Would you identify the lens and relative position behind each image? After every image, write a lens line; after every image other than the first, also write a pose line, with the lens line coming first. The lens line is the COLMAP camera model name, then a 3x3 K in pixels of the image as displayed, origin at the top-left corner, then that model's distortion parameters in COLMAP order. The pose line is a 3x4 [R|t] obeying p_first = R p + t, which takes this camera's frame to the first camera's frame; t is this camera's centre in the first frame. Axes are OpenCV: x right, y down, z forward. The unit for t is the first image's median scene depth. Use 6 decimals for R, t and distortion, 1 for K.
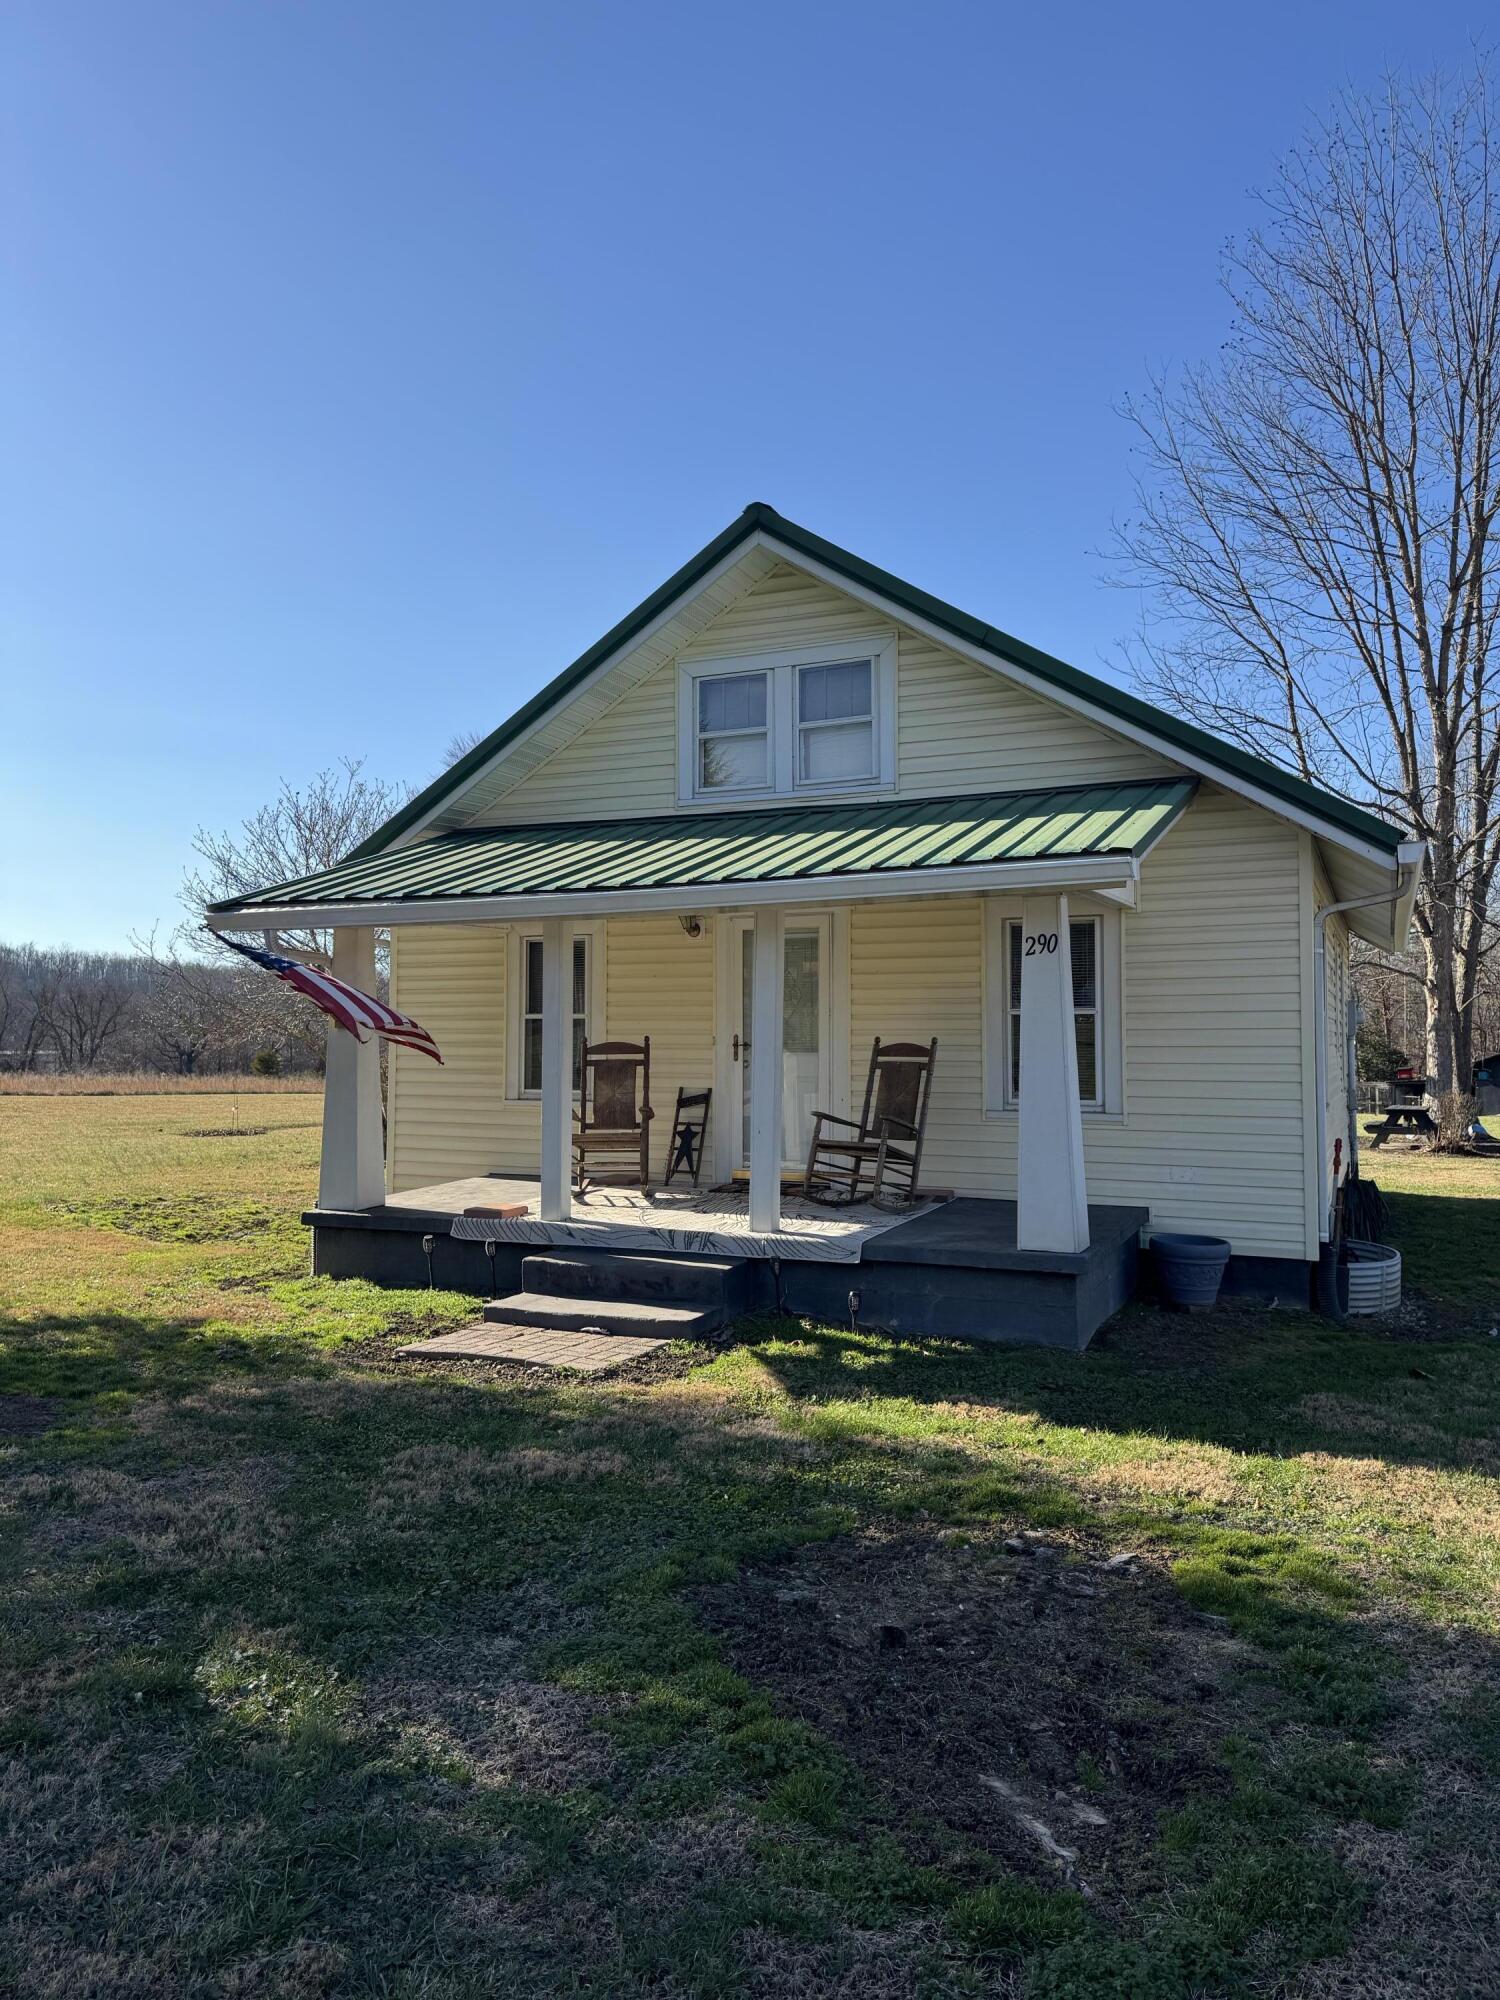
lens RADIAL K [[1408.4, 0, 712.8], [0, 1408.4, 994.0], [0, 0, 1]] dist [0.045415, -0.057567]
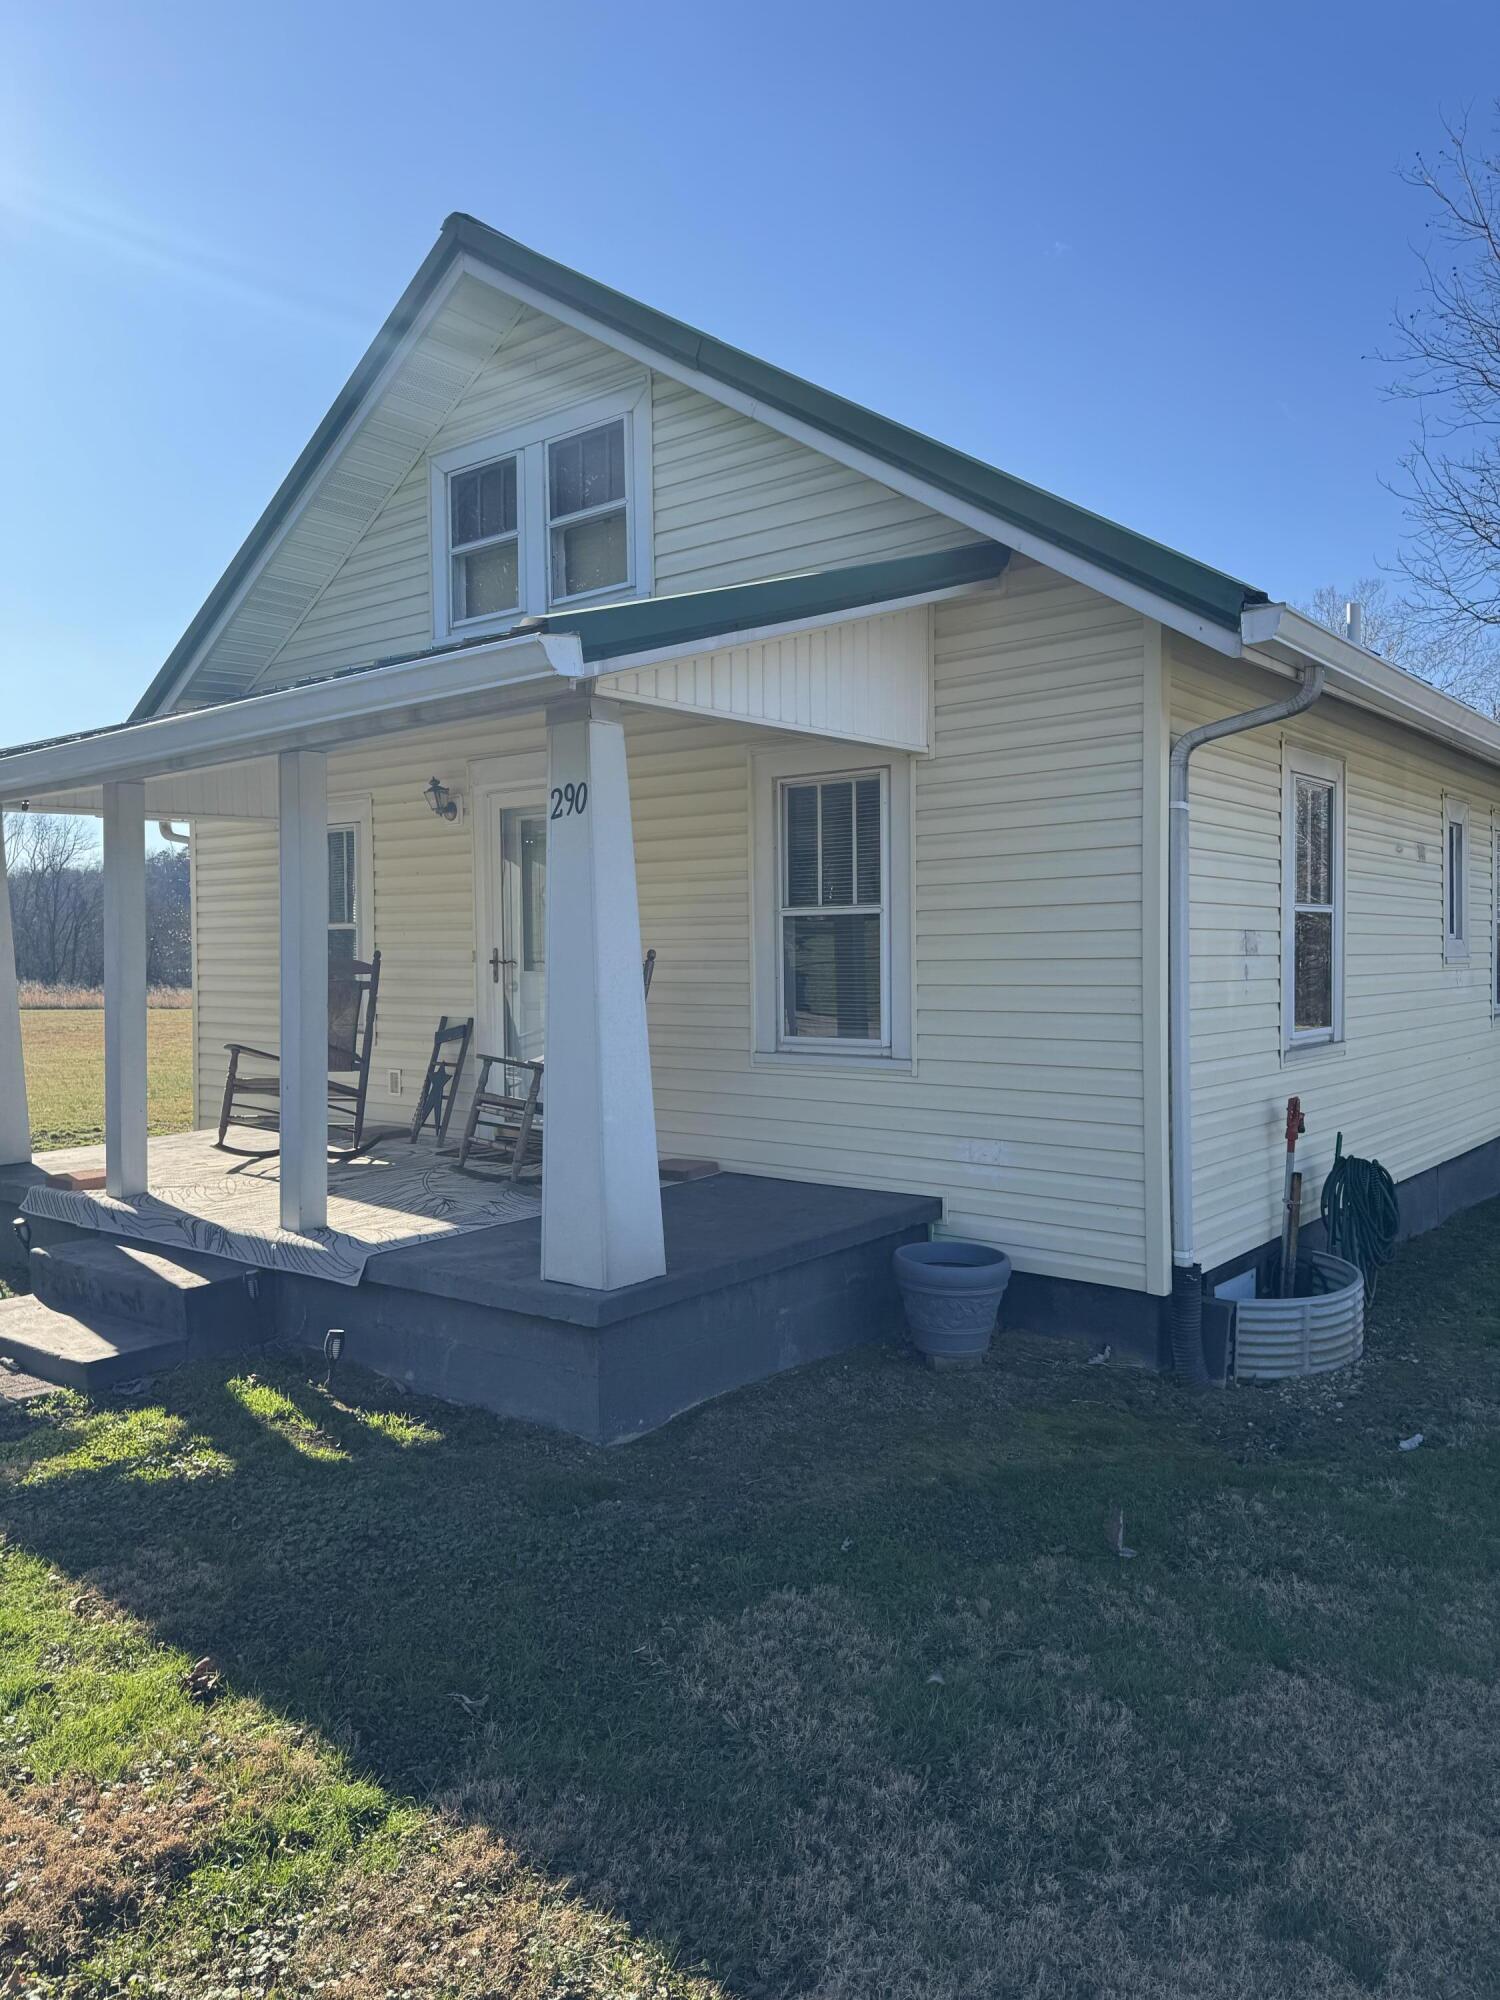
lens RADIAL K [[1408.4, 0, 760.3], [0, 1408.4, 984.4], [0, 0, 1]] dist [0.045415, -0.057567]
pose [[0.973419, -0.003877, -0.228998, 0.346429], [0.016561, 0.998431, 0.053495, 0.010877], [0.228432, -0.055865, 0.971956, 0.305983]]
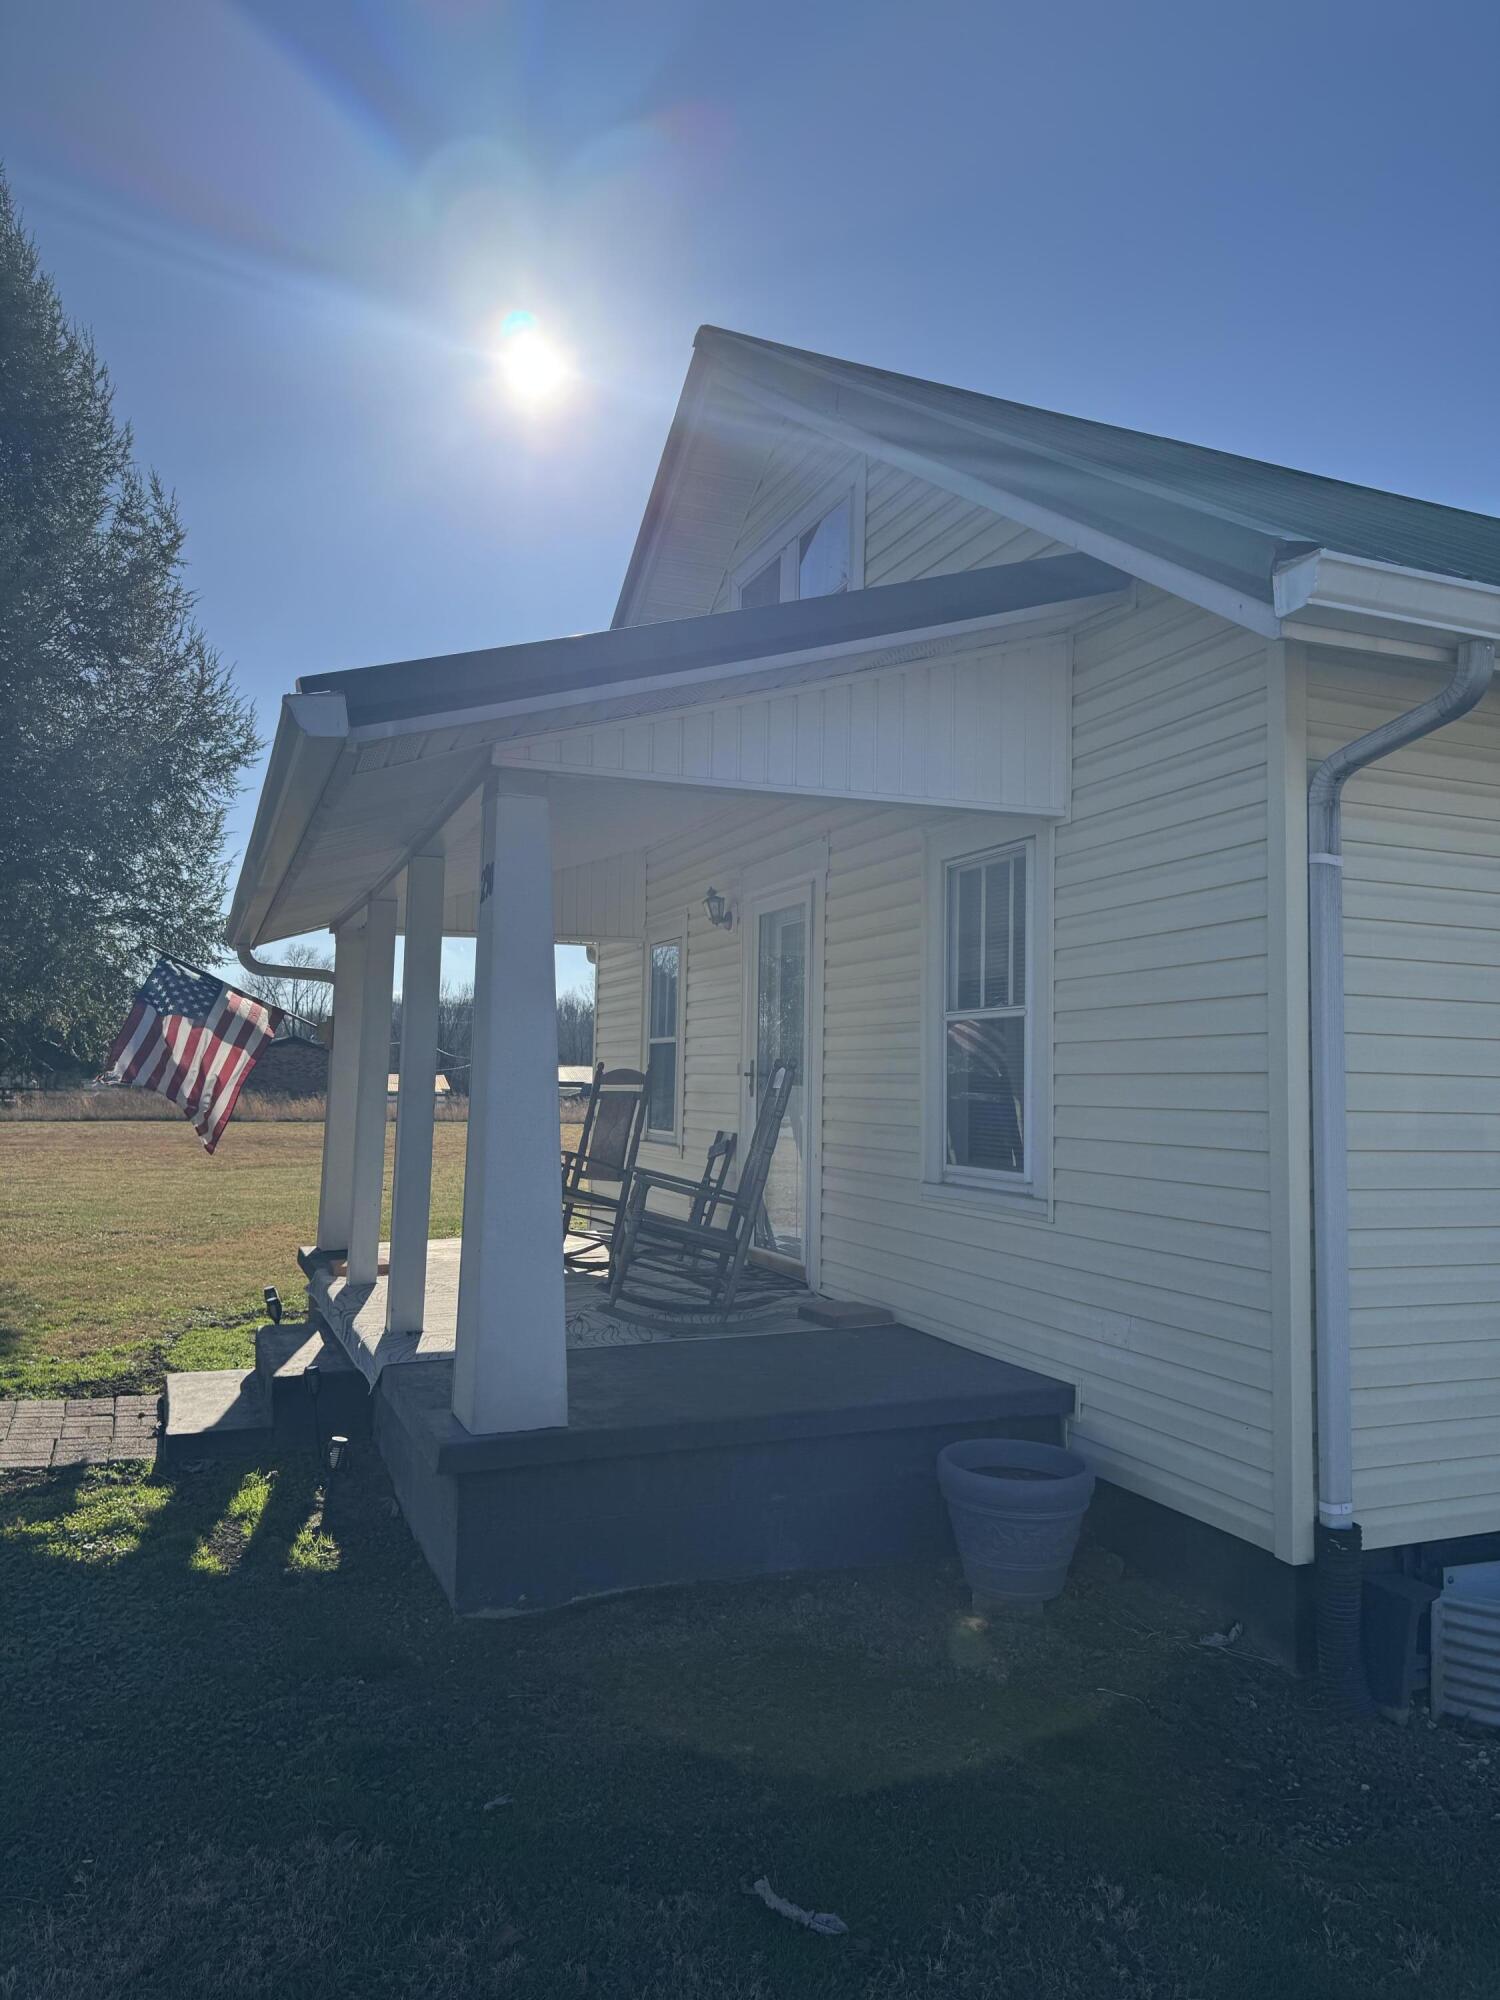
lens RADIAL K [[1408.4, 0, 739.9], [0, 1408.4, 992.3], [0, 0, 1]] dist [0.045415, -0.057567]
pose [[0.736594, -0.033622, -0.675499, 0.525643], [0.006202, 0.999057, -0.042964, 0.026303], [0.676307, 0.027457, 0.736108, 0.486266]]
